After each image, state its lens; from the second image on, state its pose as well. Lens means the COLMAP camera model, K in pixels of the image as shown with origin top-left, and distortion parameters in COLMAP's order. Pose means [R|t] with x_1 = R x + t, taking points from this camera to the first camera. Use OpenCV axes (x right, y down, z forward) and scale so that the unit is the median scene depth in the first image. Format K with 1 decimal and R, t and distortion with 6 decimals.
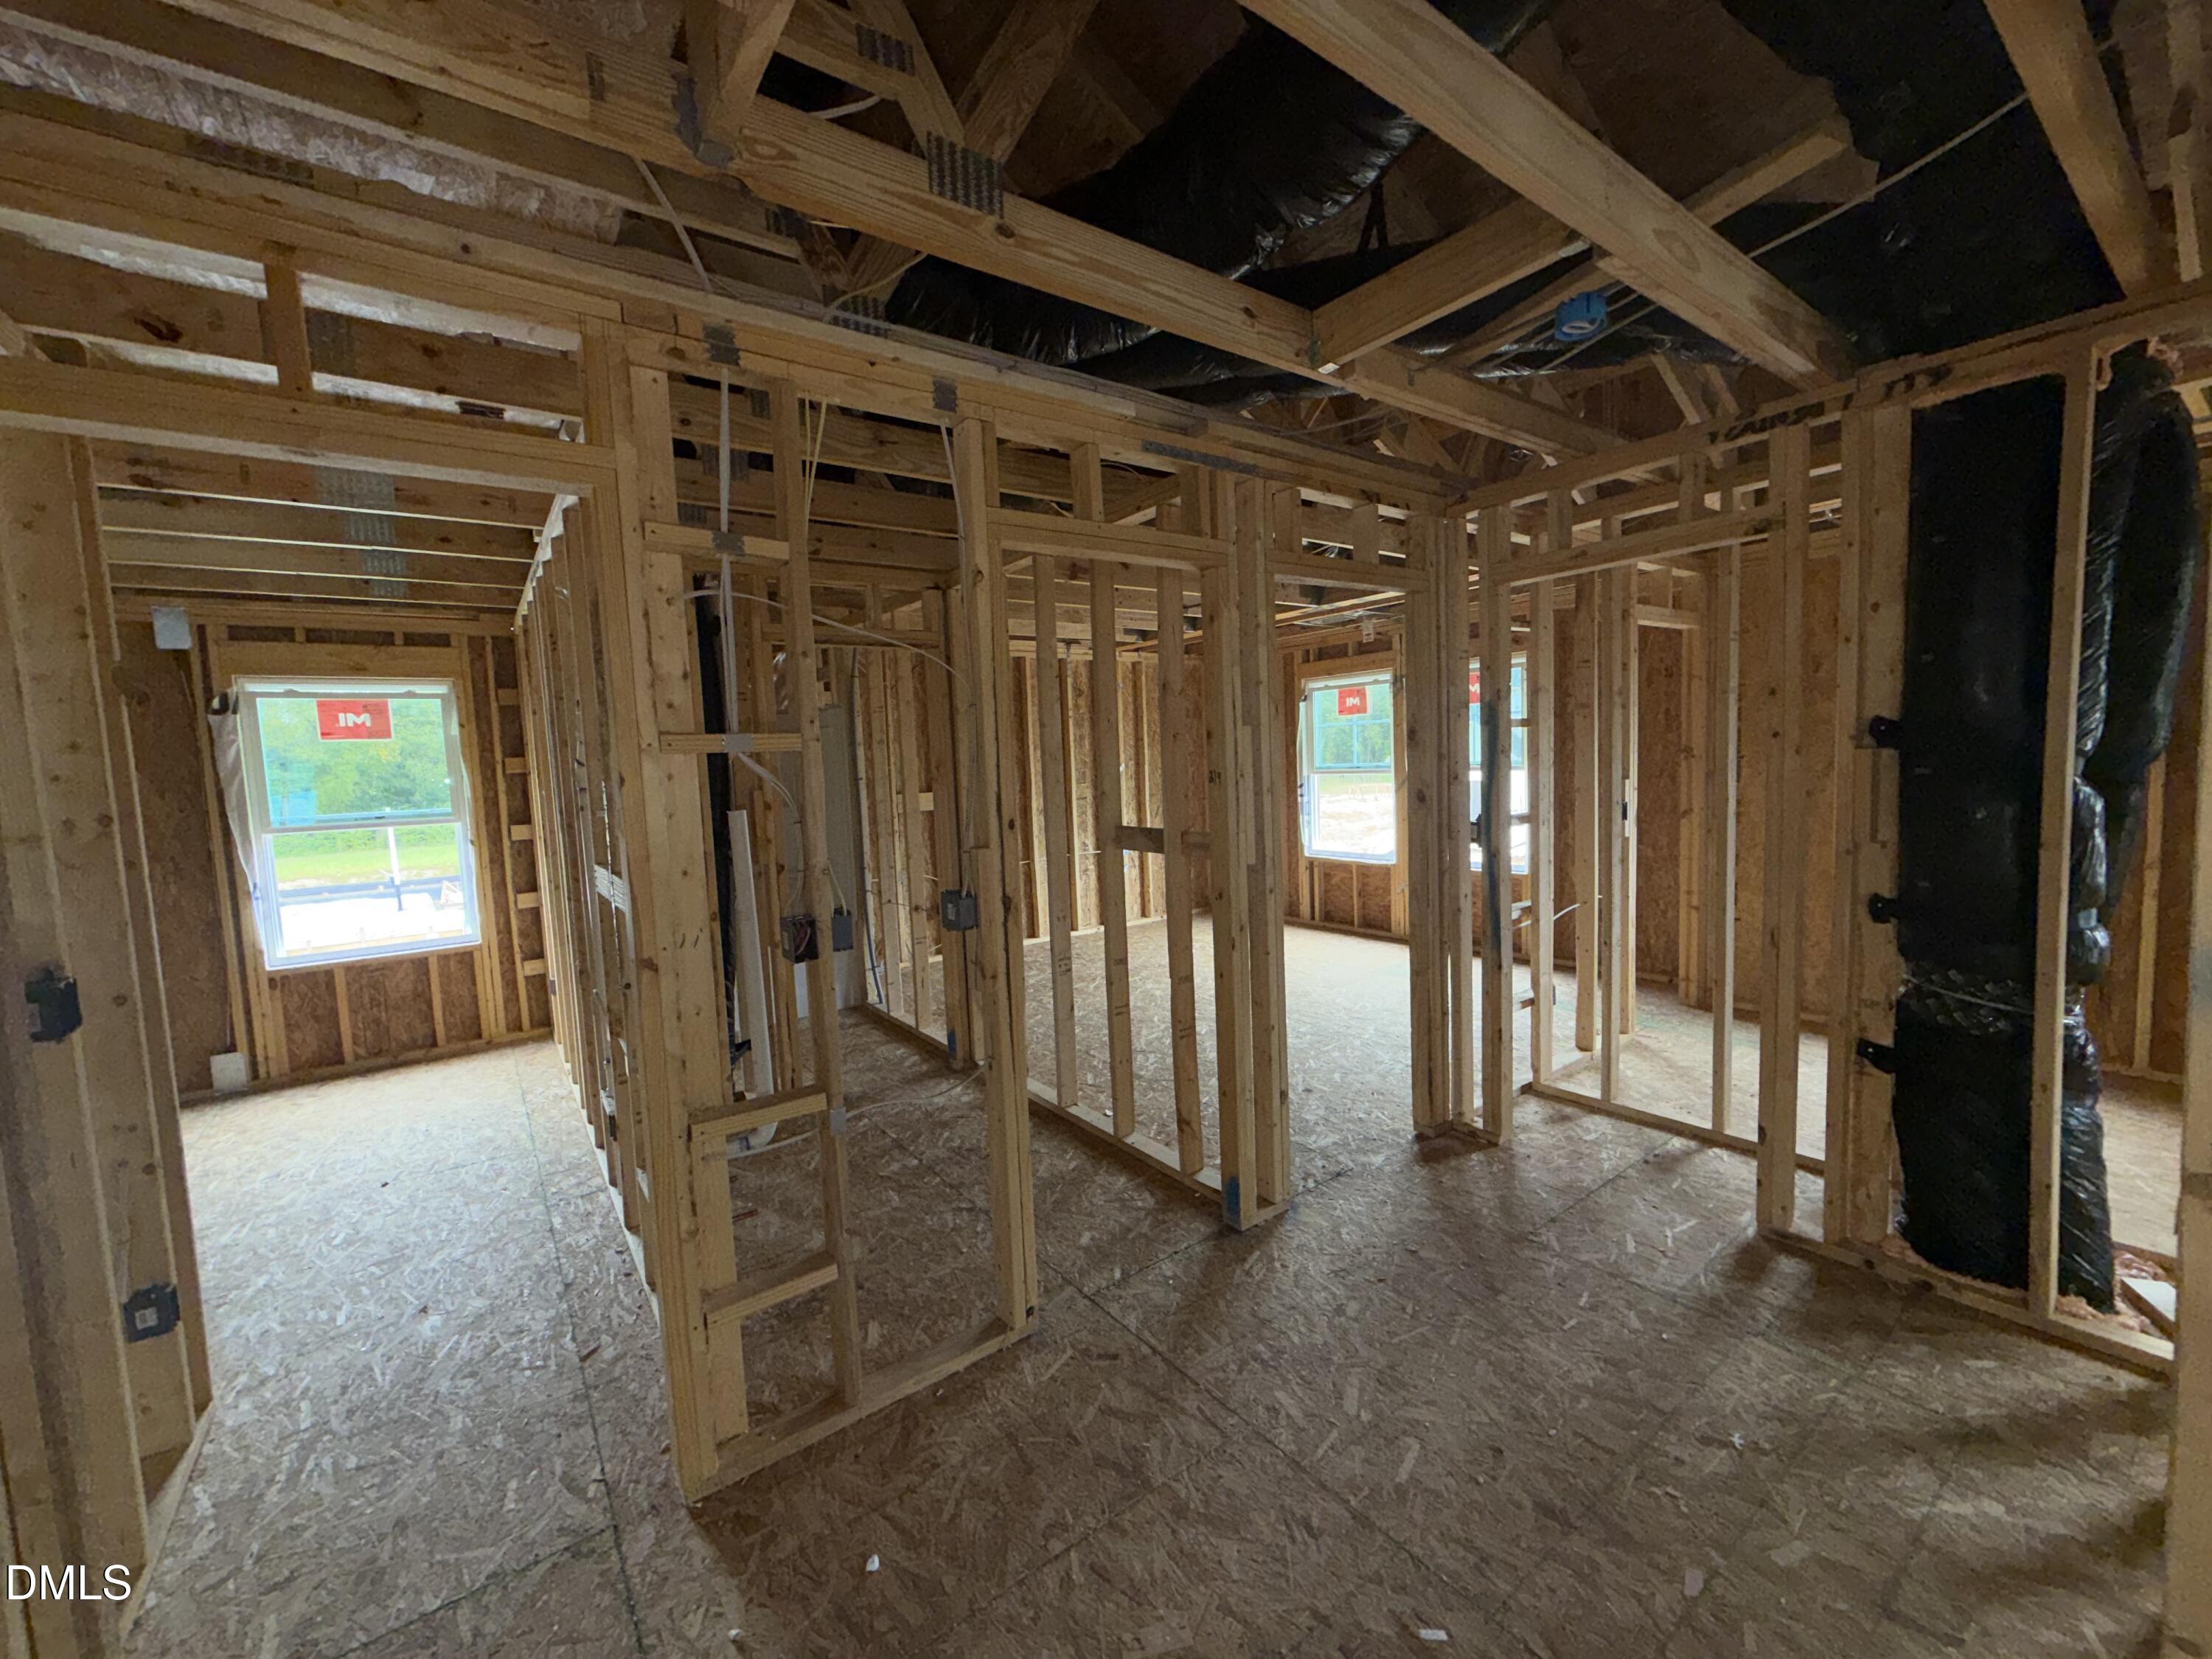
lens RADIAL K [[881.8, 0, 1101.7], [0, 881.8, 829.3], [0, 0, 1]] dist [-0.000823, -0.000173]
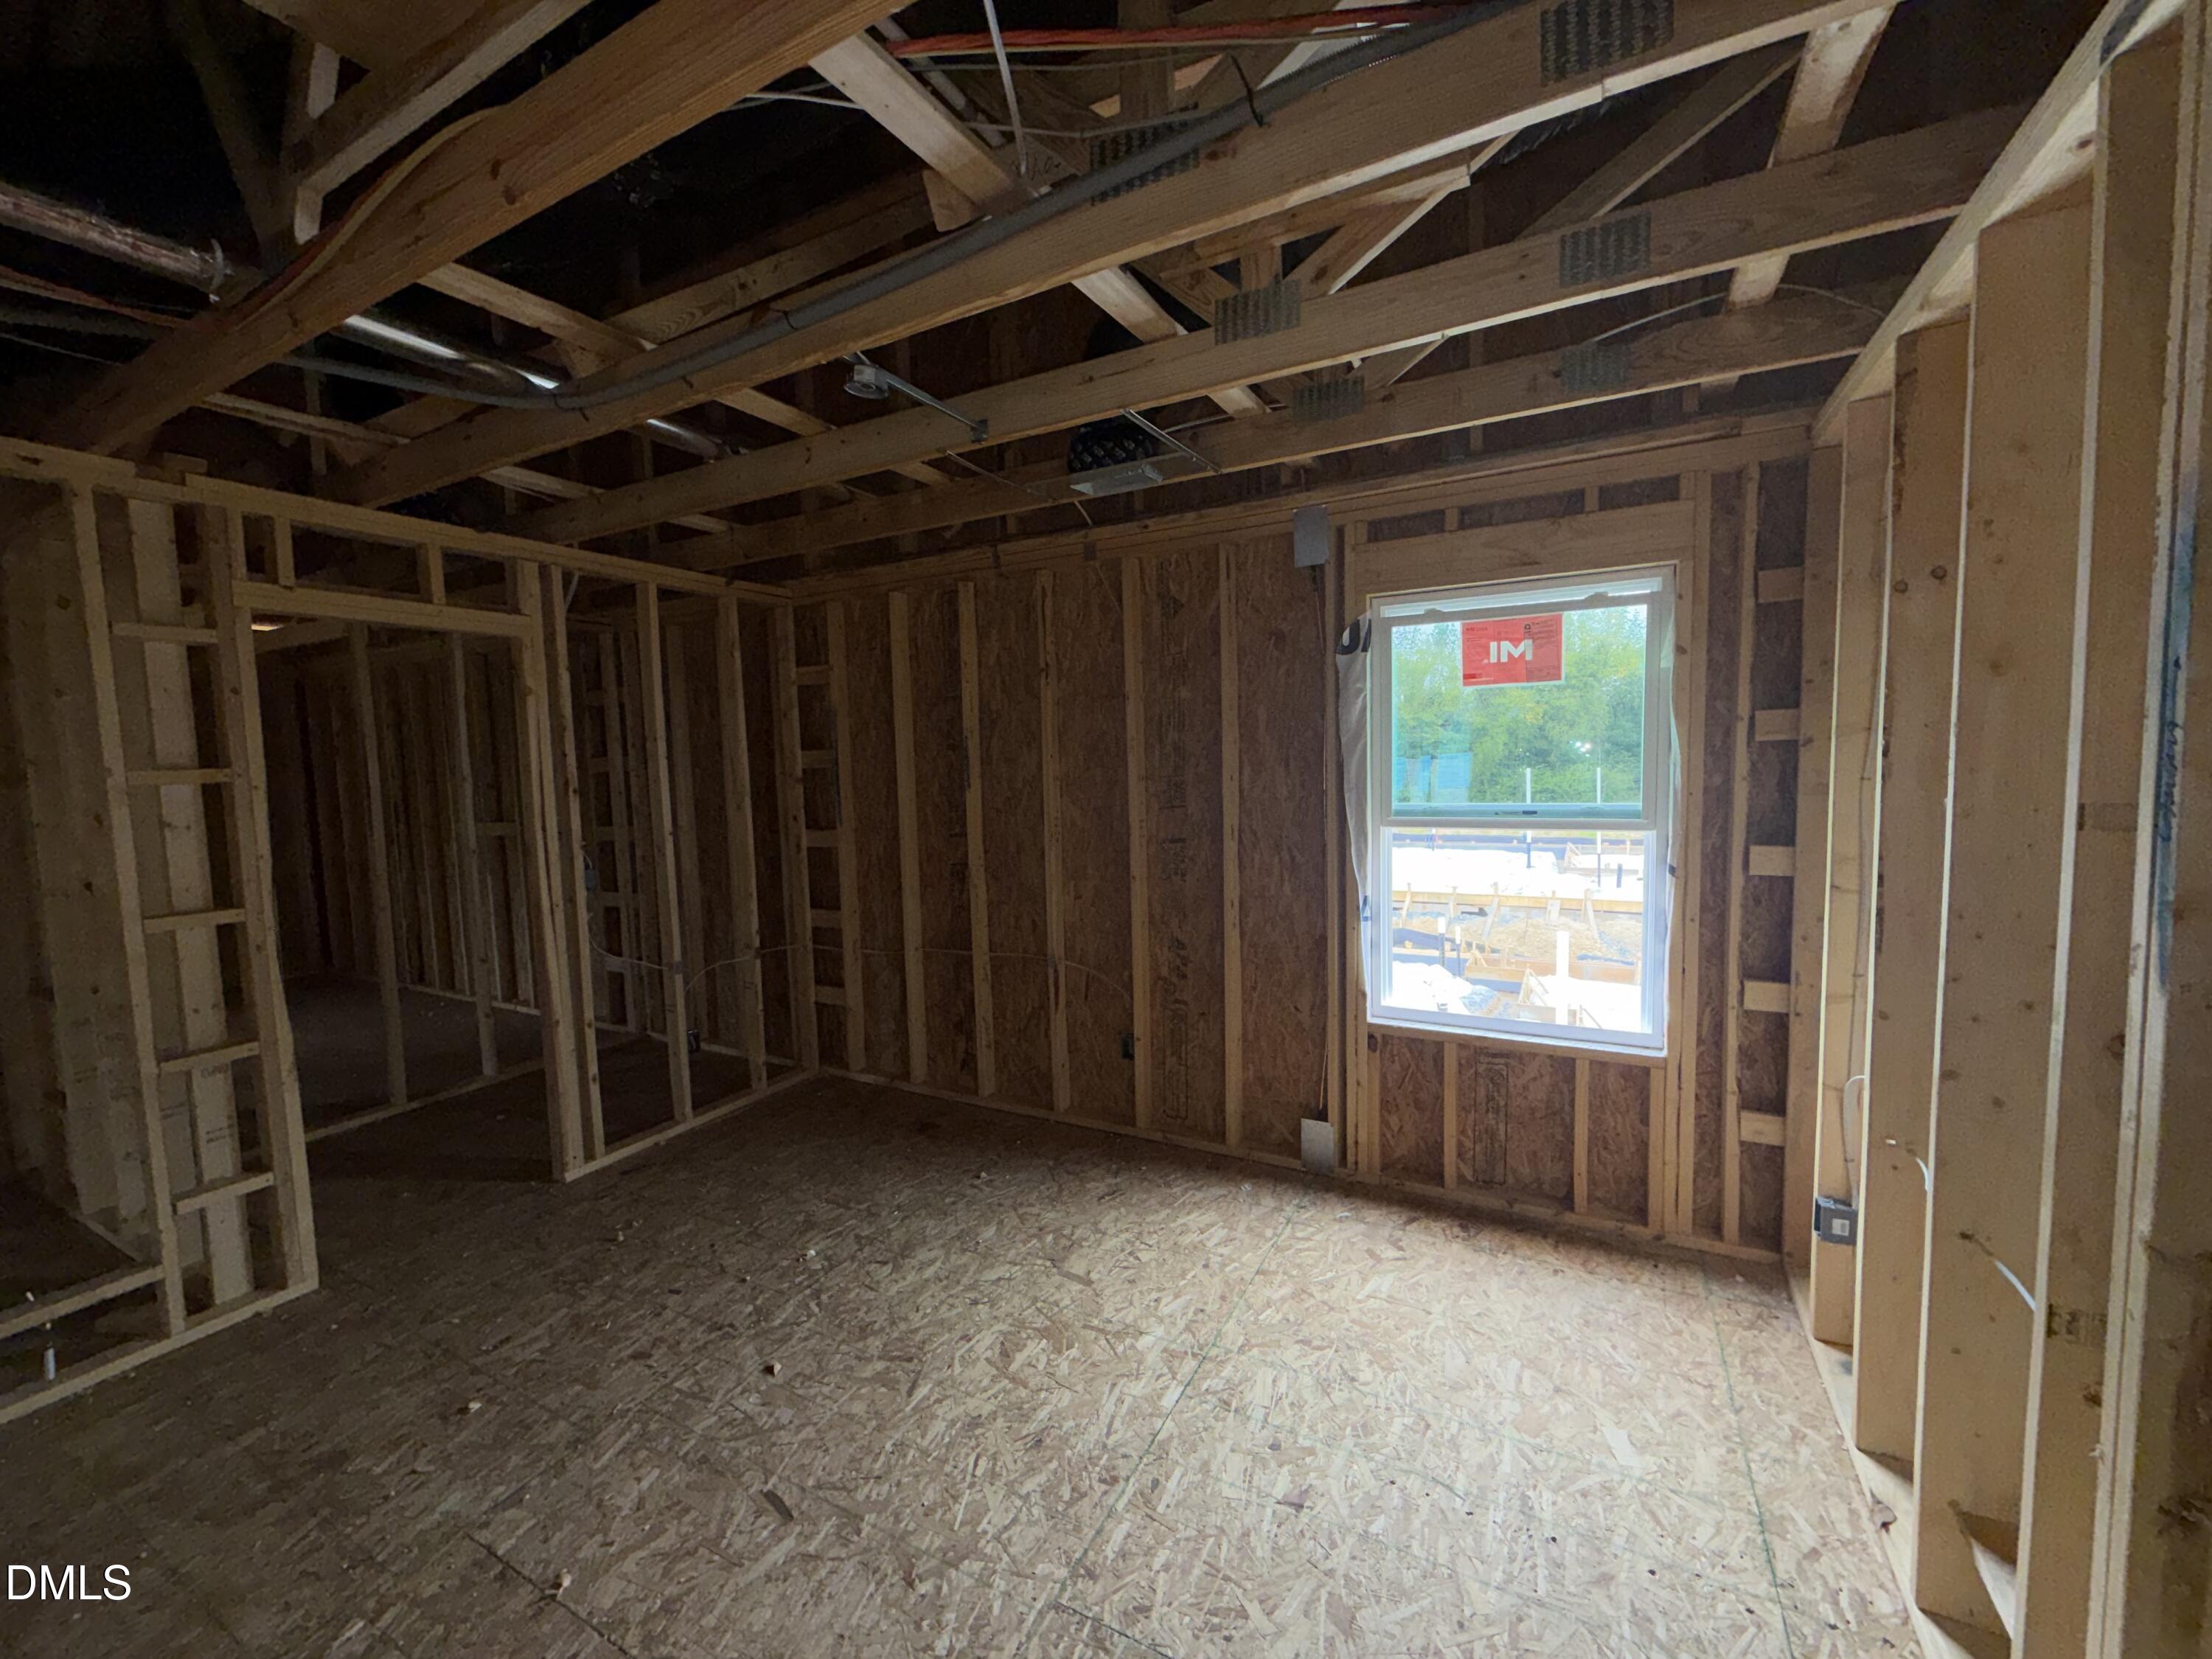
lens RADIAL K [[881.8, 0, 1101.7], [0, 881.8, 829.3], [0, 0, 1]] dist [-0.000823, -0.000173]
pose [[0.427422, 0.101739, -0.898309, -0.378416], [-0.063325, 0.994576, 0.082511, -0.031384], [0.901832, 0.021619, 0.431546, 0.448950]]
